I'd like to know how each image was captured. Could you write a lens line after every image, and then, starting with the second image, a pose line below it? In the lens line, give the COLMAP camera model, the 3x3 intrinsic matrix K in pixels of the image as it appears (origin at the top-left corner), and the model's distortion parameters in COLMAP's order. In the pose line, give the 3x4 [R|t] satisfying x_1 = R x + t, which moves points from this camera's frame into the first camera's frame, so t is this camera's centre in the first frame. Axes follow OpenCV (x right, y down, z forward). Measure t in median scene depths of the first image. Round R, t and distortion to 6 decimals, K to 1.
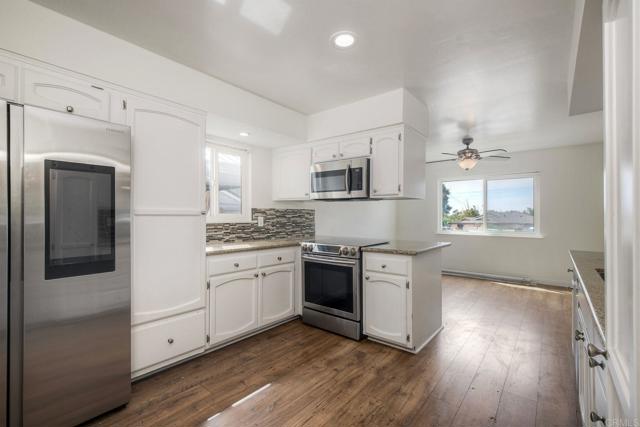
lens RADIAL K [[283.5, 0, 315.3], [0, 283.5, 212.5], [0, 0, 1]] dist [0.000278, -0.000144]
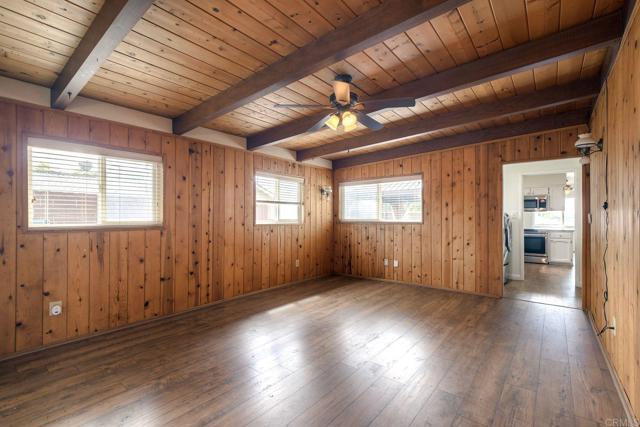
lens RADIAL K [[283.5, 0, 320.3], [0, 283.5, 215.4], [0, 0, 1]] dist [0.000278, -0.000144]
pose [[0.999989, -0.004210, 0.002228, -1.973517], [0.004211, 0.999991, -0.000415, -0.020896], [-0.002227, 0.000424, 0.999997, -1.654774]]
